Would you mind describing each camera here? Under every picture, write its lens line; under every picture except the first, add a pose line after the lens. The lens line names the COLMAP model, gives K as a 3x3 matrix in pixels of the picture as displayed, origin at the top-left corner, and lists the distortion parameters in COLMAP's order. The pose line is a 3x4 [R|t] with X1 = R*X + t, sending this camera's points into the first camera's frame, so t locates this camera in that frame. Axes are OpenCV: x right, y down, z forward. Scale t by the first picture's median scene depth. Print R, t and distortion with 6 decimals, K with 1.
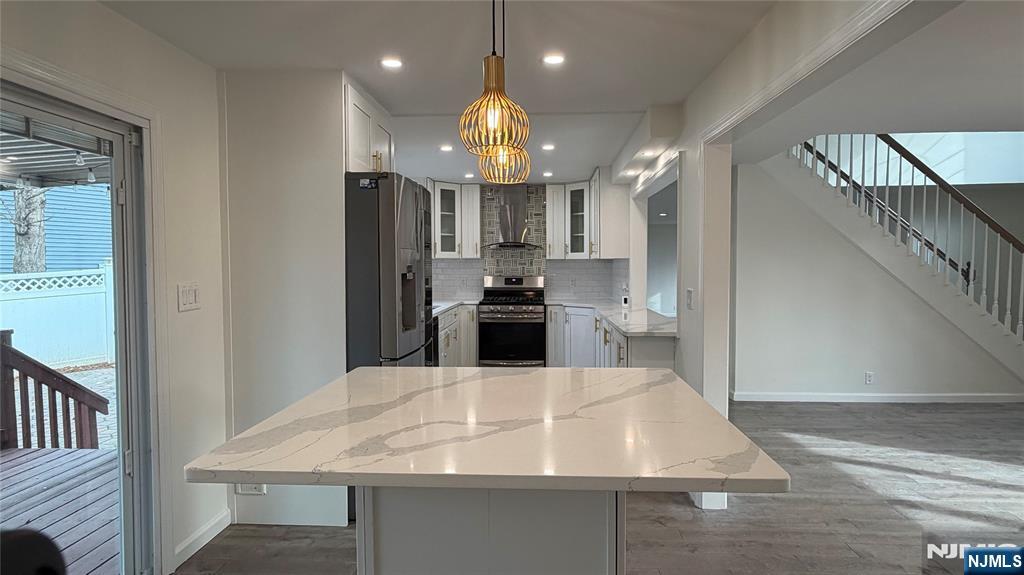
lens RADIAL K [[571.6, 0, 515.2], [0, 571.6, 290.1], [0, 0, 1]] dist [-0.000714, 0.000538]
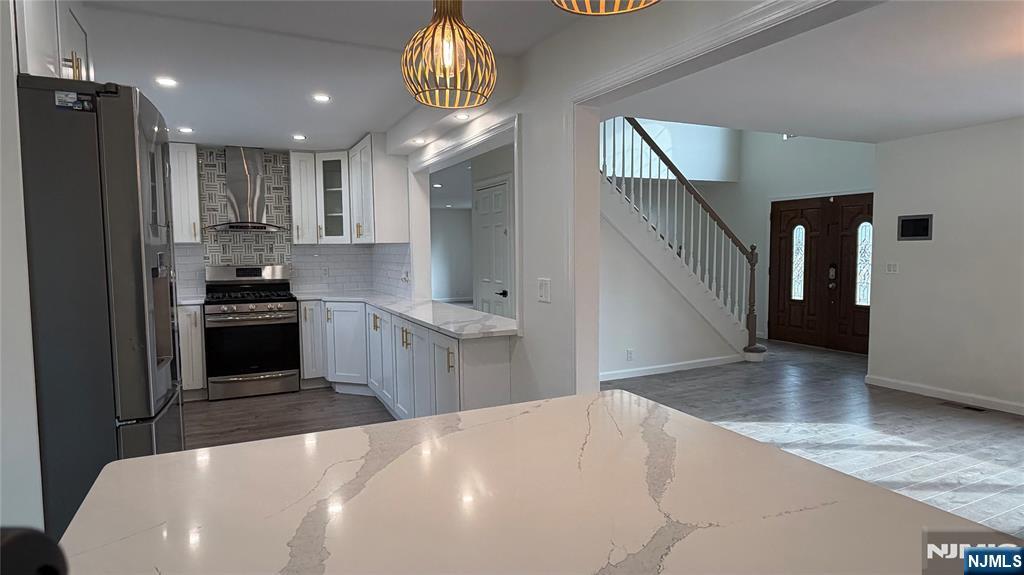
lens RADIAL K [[571.6, 0, 515.2], [0, 571.6, 290.1], [0, 0, 1]] dist [-0.000714, 0.000538]
pose [[0.873122, -0.039991, 0.485858, -0.070650], [0.027556, 0.999085, 0.032715, -0.006917], [-0.486721, -0.015176, 0.873425, 0.142114]]
